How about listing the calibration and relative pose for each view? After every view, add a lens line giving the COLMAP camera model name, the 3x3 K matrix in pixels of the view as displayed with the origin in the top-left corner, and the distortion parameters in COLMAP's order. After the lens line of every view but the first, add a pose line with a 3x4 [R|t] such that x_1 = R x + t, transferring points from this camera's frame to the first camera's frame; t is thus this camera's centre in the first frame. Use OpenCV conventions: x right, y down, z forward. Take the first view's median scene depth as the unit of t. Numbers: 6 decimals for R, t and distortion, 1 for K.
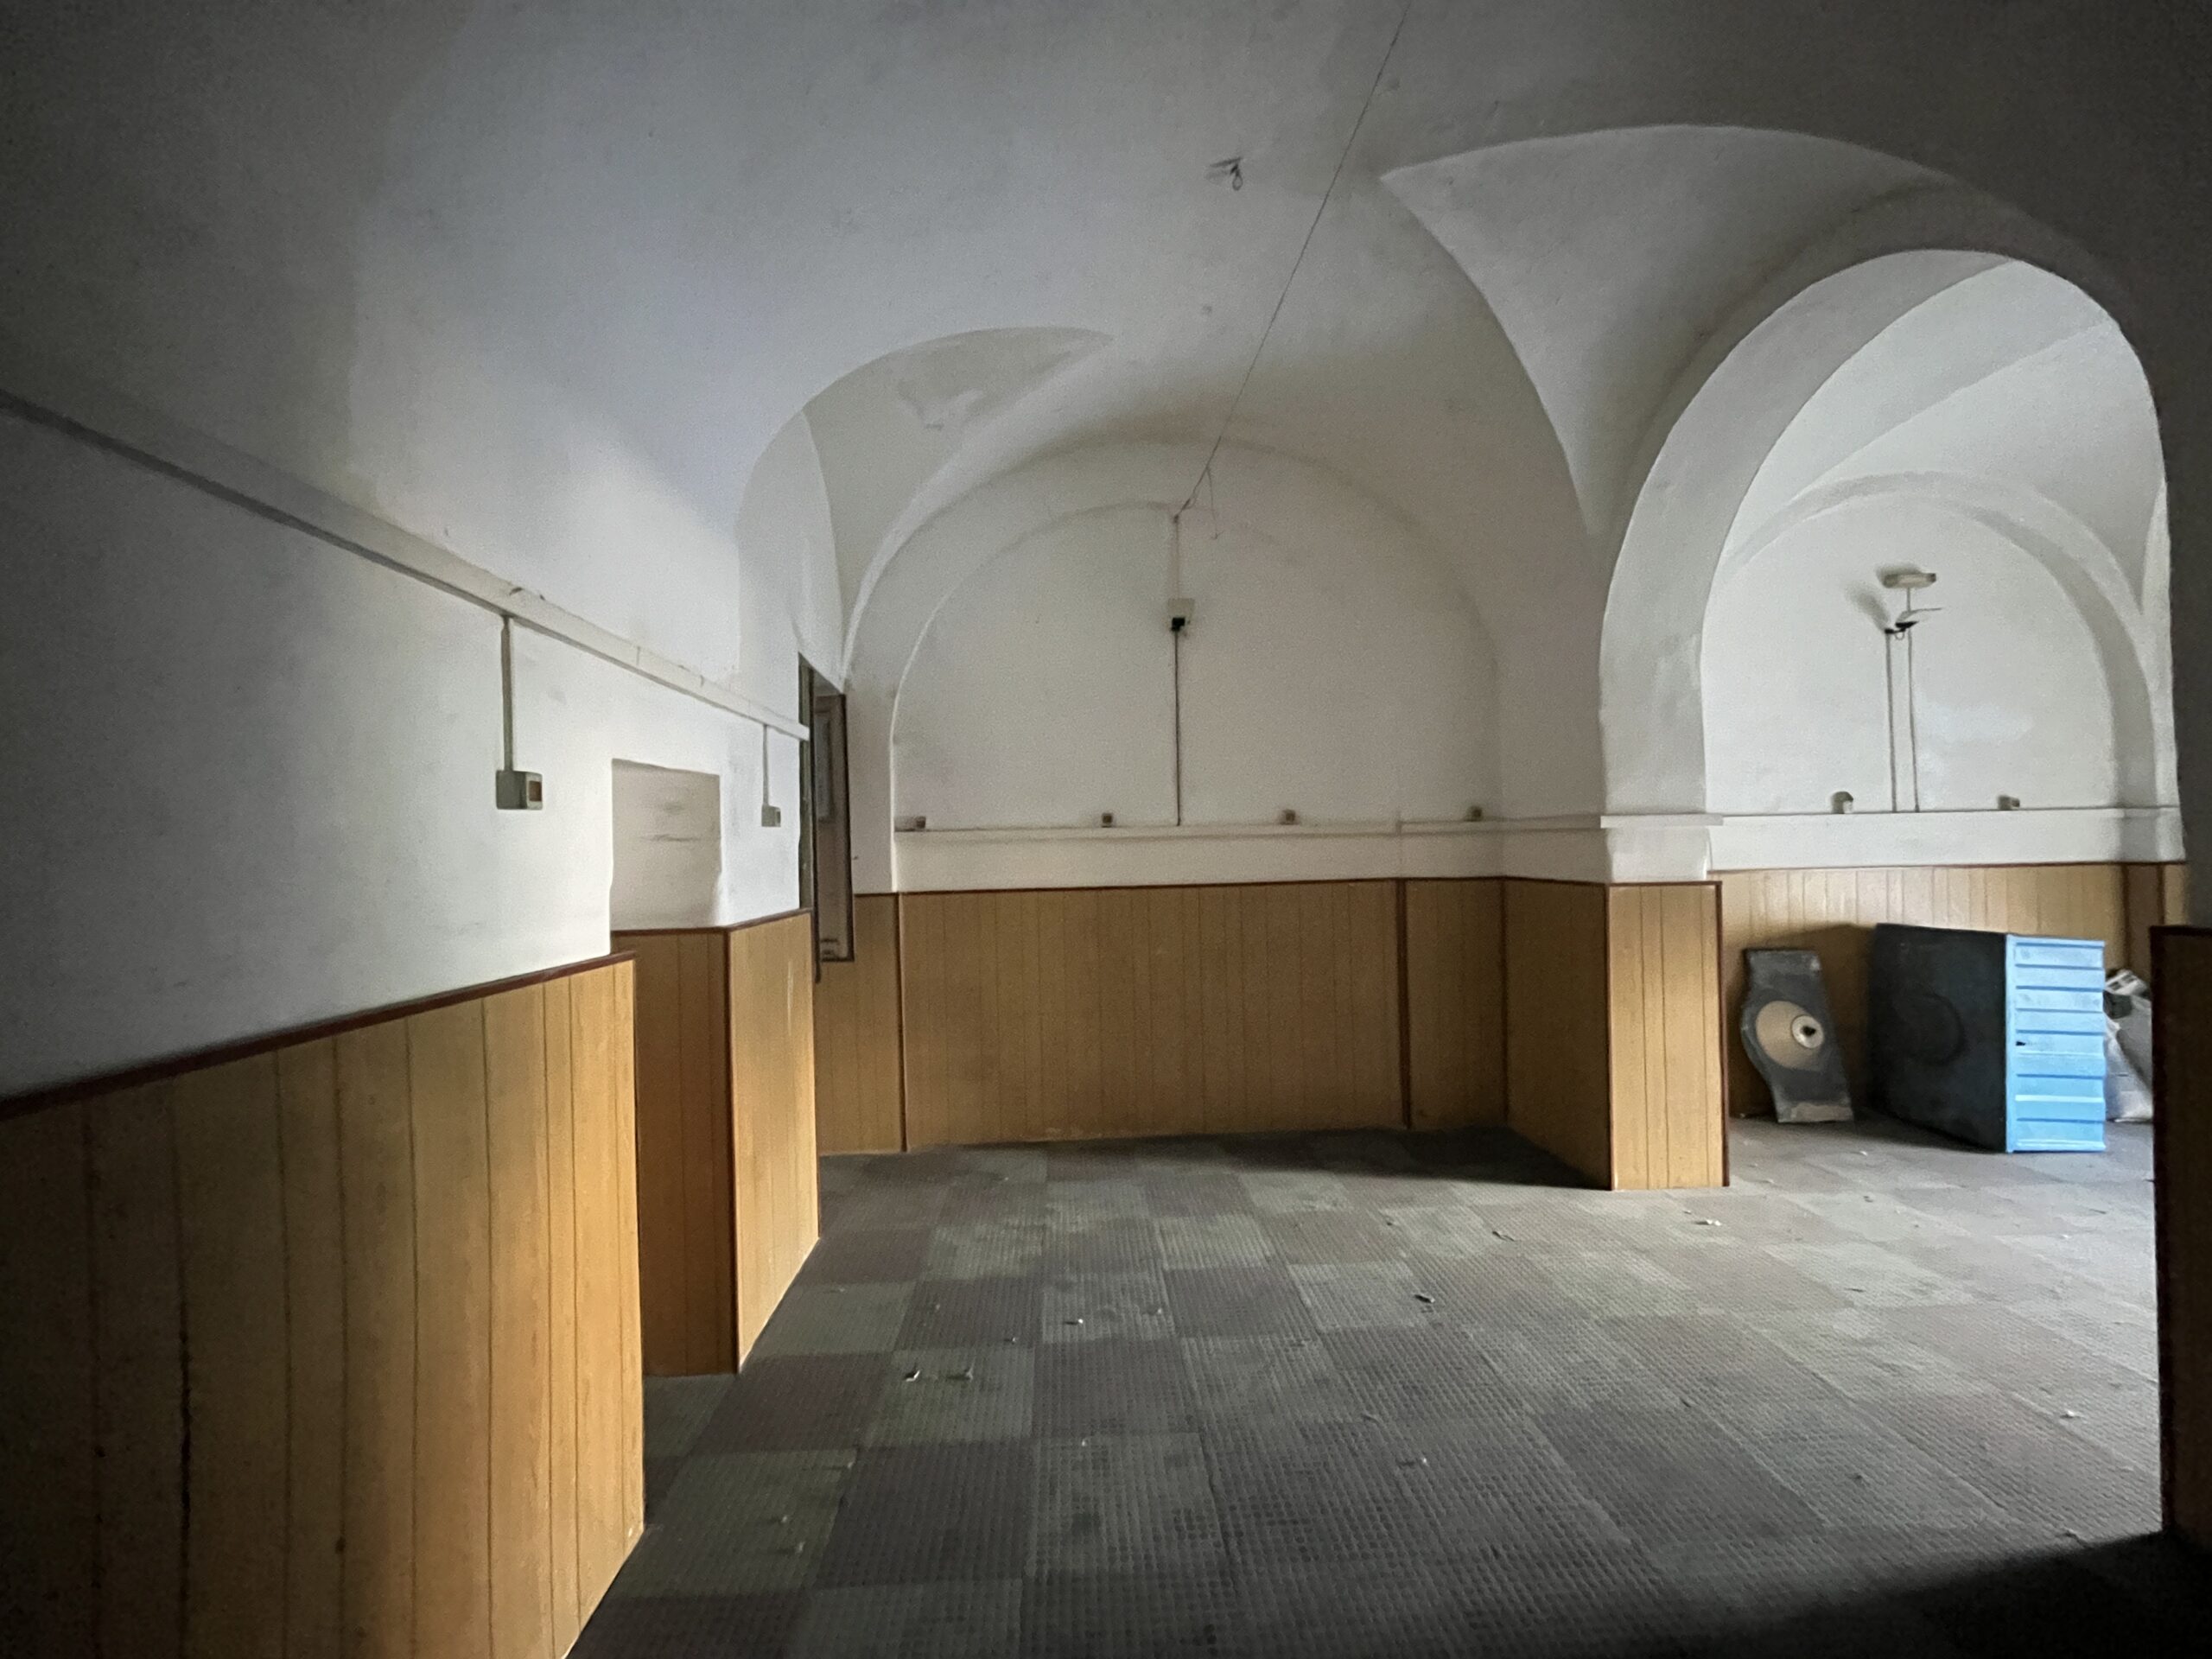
lens RADIAL K [[885.6, 0, 1090.3], [0, 885.6, 828.4], [0, 0, 1]] dist [-0.001047, -0.003388]
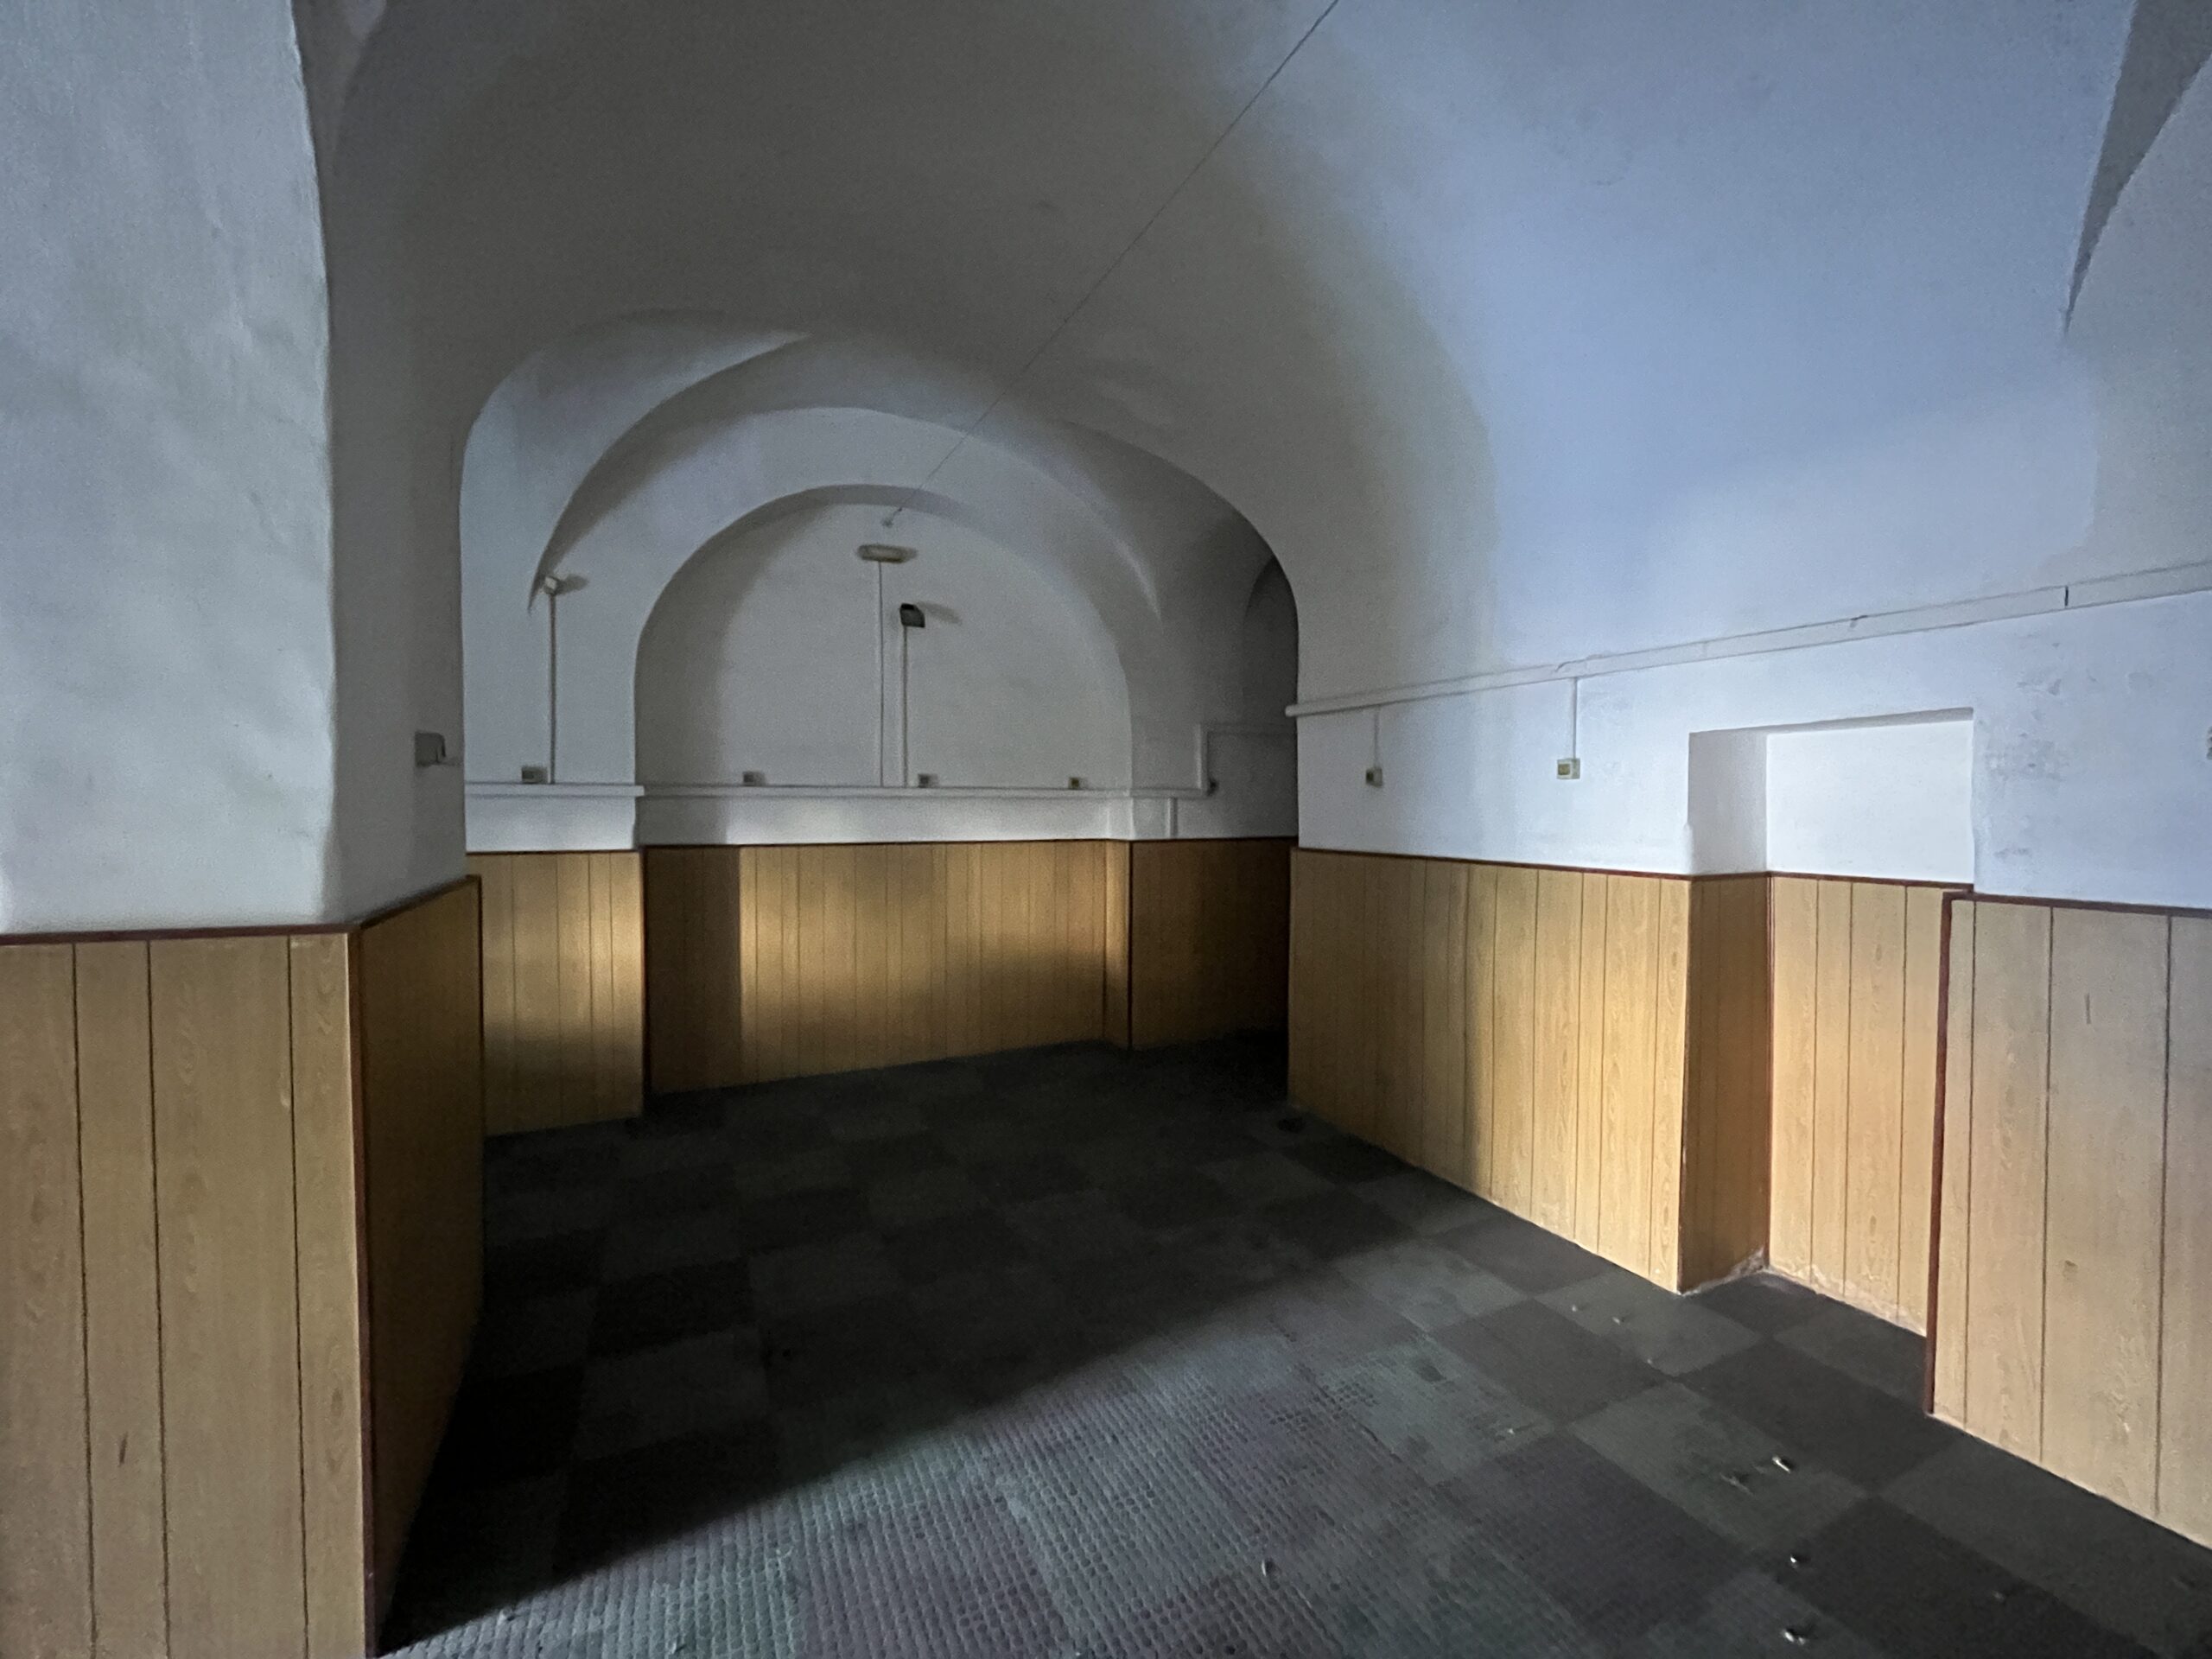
lens RADIAL K [[885.6, 0, 1090.3], [0, 885.6, 828.4], [0, 0, 1]] dist [-0.001047, -0.003388]
pose [[-0.918462, 0.023850, -0.394790, 0.455093], [0.021038, 0.999713, 0.011449, 0.016768], [0.394950, 0.002210, -0.918700, 1.006008]]
